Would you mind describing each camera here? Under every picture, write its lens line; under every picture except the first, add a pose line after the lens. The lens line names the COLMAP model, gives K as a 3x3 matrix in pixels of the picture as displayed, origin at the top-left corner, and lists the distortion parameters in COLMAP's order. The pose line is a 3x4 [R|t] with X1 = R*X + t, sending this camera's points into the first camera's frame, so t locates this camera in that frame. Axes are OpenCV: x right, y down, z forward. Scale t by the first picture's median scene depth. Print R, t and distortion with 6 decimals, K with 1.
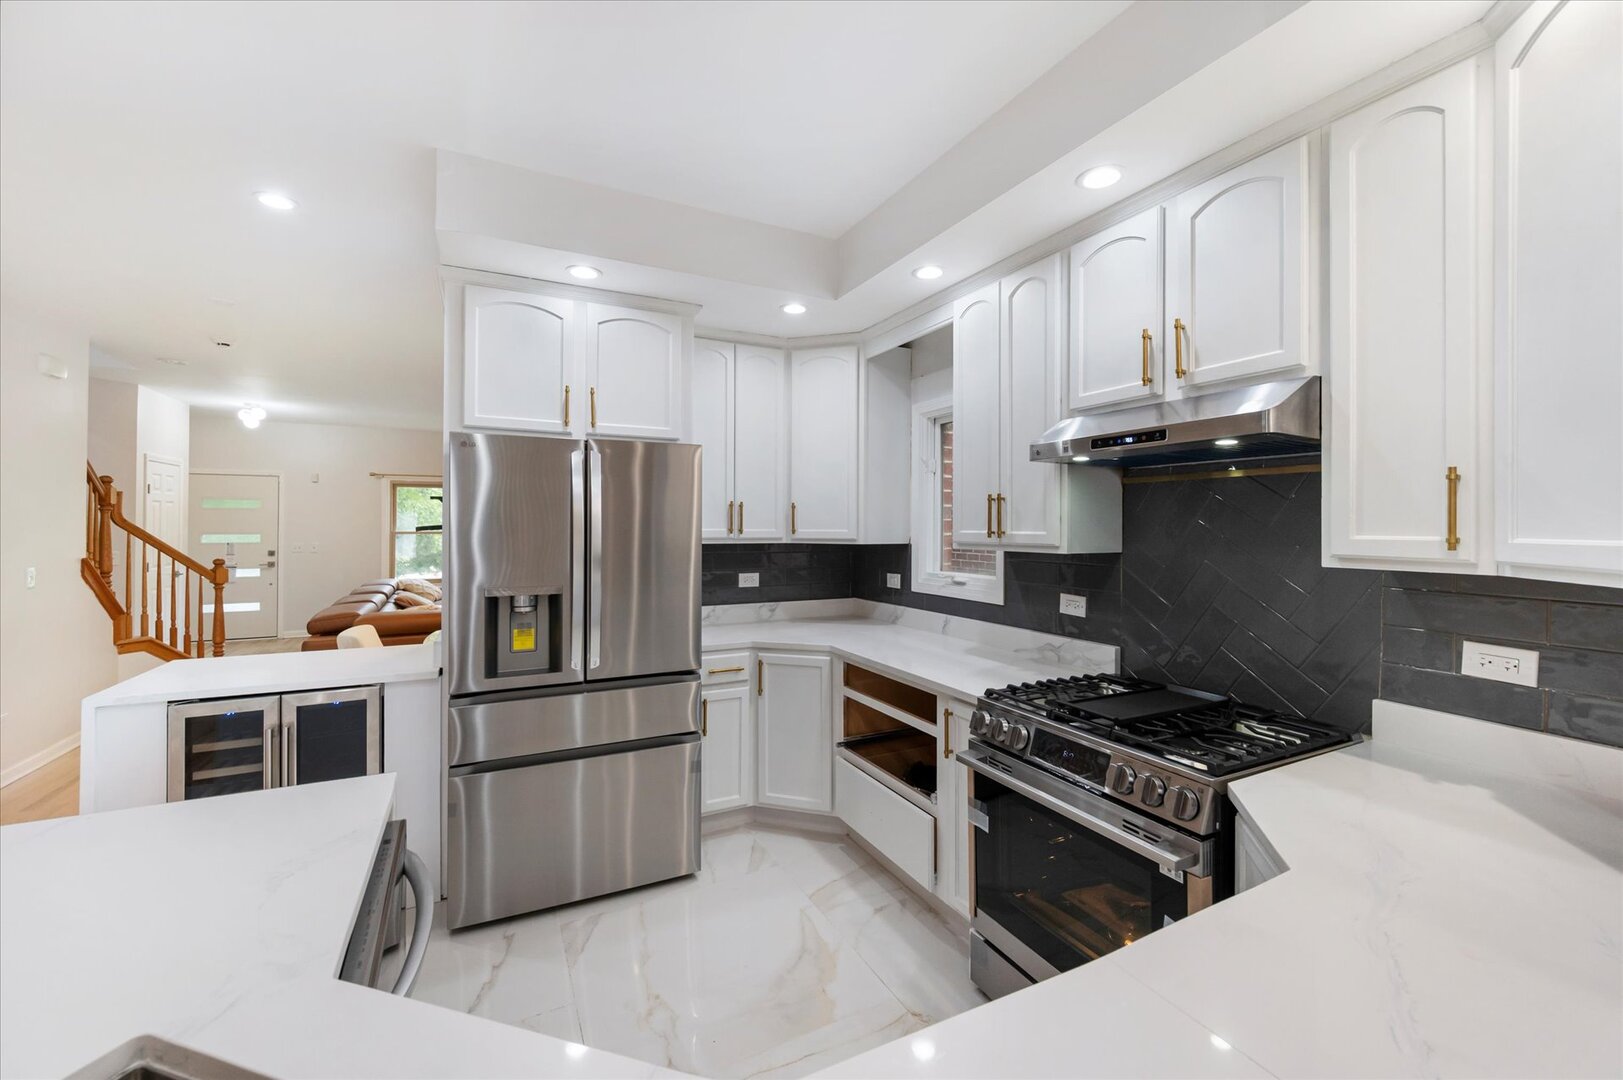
lens RADIAL K [[647.0, 0, 812.9], [0, 647.0, 505.0], [0, 0, 1]] dist [-0.000500, -0.000113]
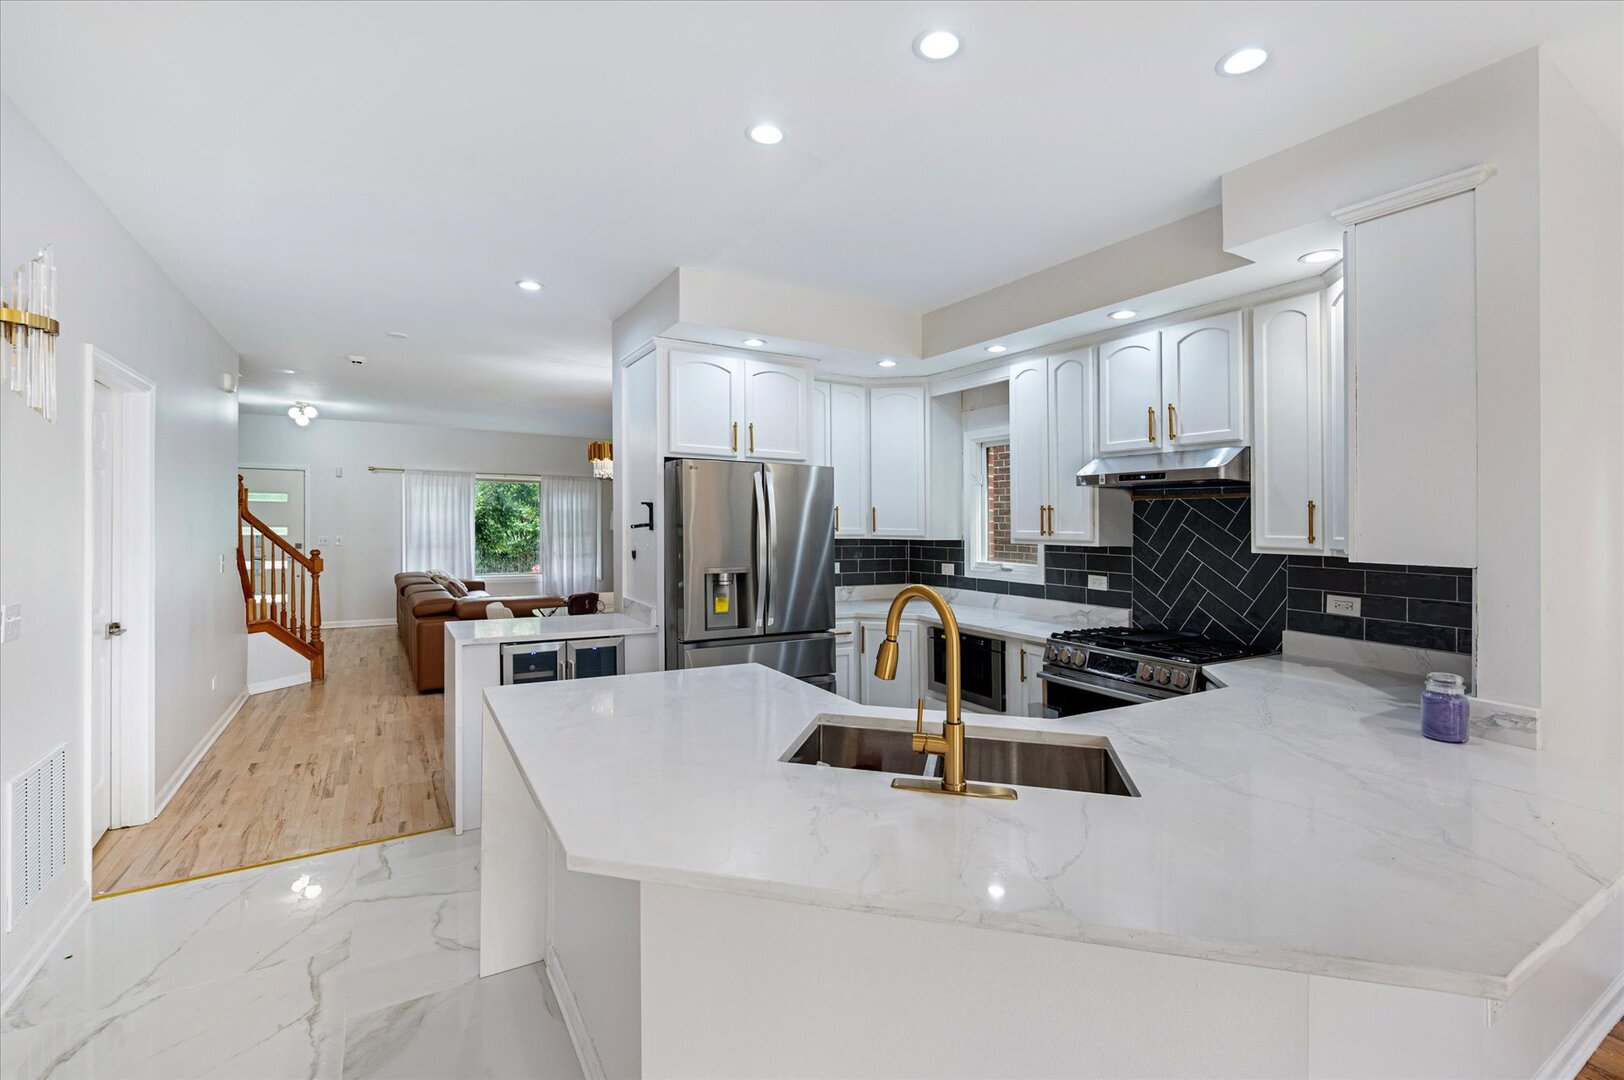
lens RADIAL K [[702.9, 0, 808.1], [0, 702.9, 470.8], [0, 0, 1]] dist [0.001511, 0.000010]
pose [[0.997975, 0.014031, 0.062036, -0.368083], [-0.011469, 0.999074, -0.041458, -0.023917], [-0.062560, 0.040662, 0.997212, -0.571556]]
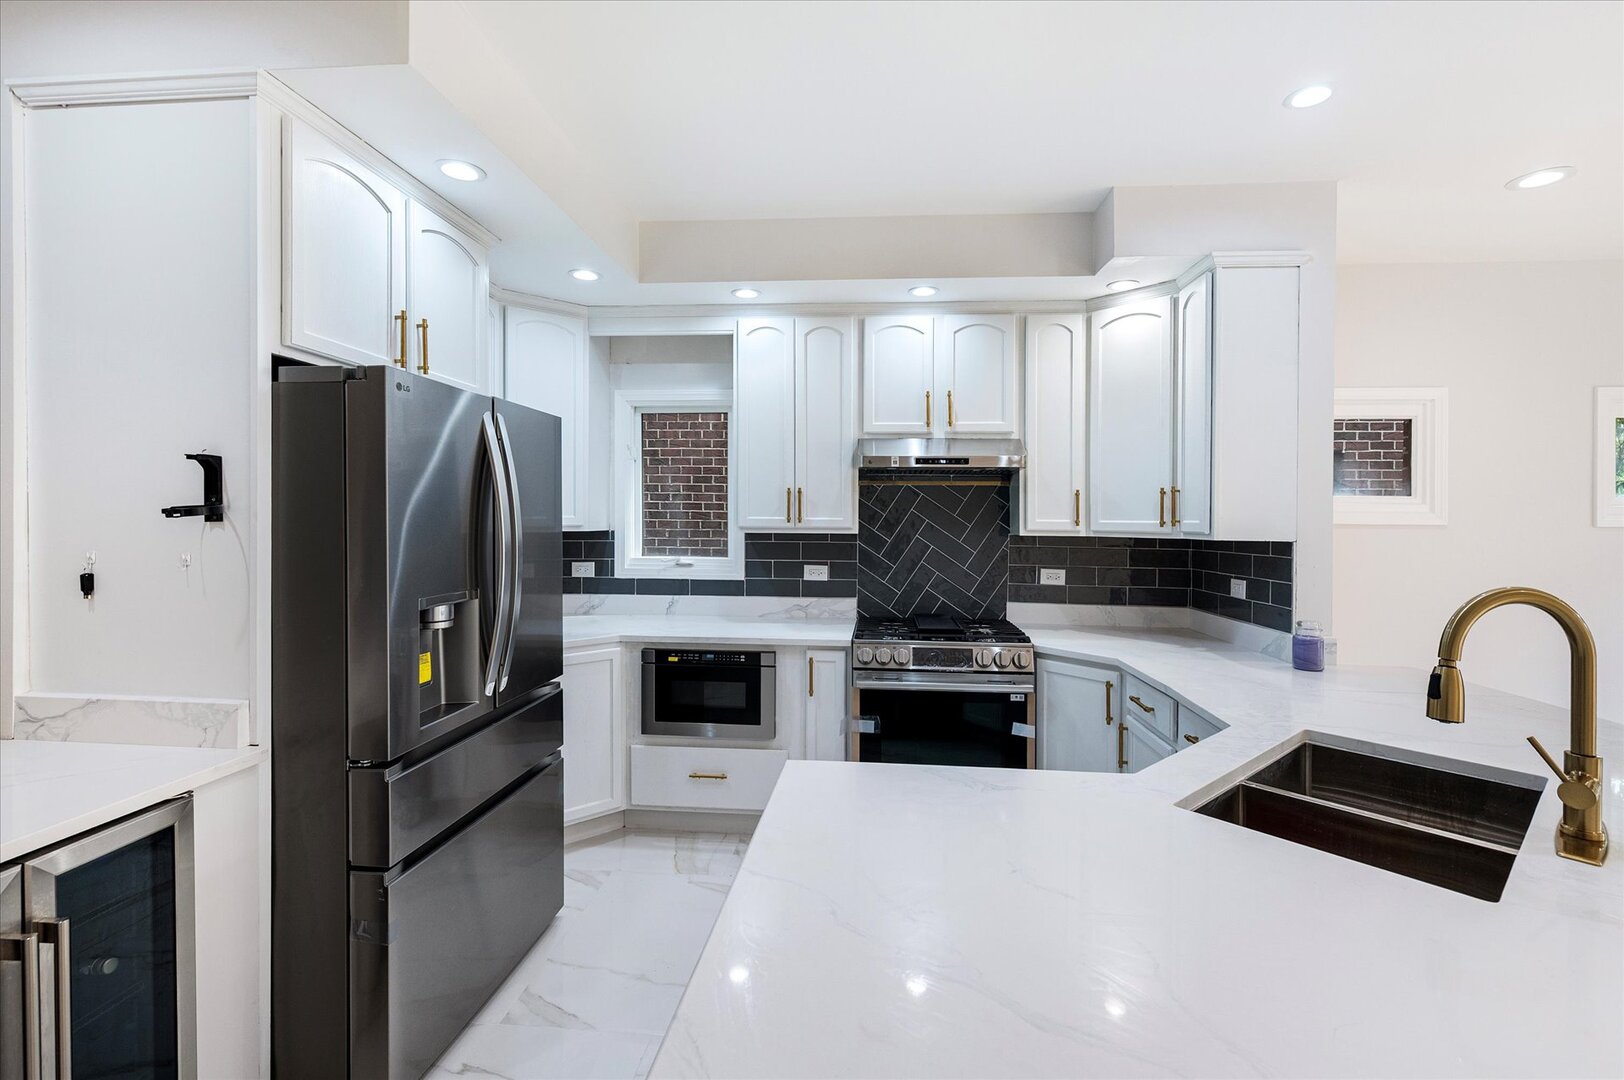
lens RADIAL K [[711.2, 0, 816.8], [0, 711.2, 479.2], [0, 0, 1]] dist [-0.011934, -0.000031]
pose [[0.533032, 0.046336, 0.844826, -0.906909], [-0.035027, 0.998852, -0.032684, 0.010483], [-0.845370, -0.012170, 0.534043, 0.235449]]
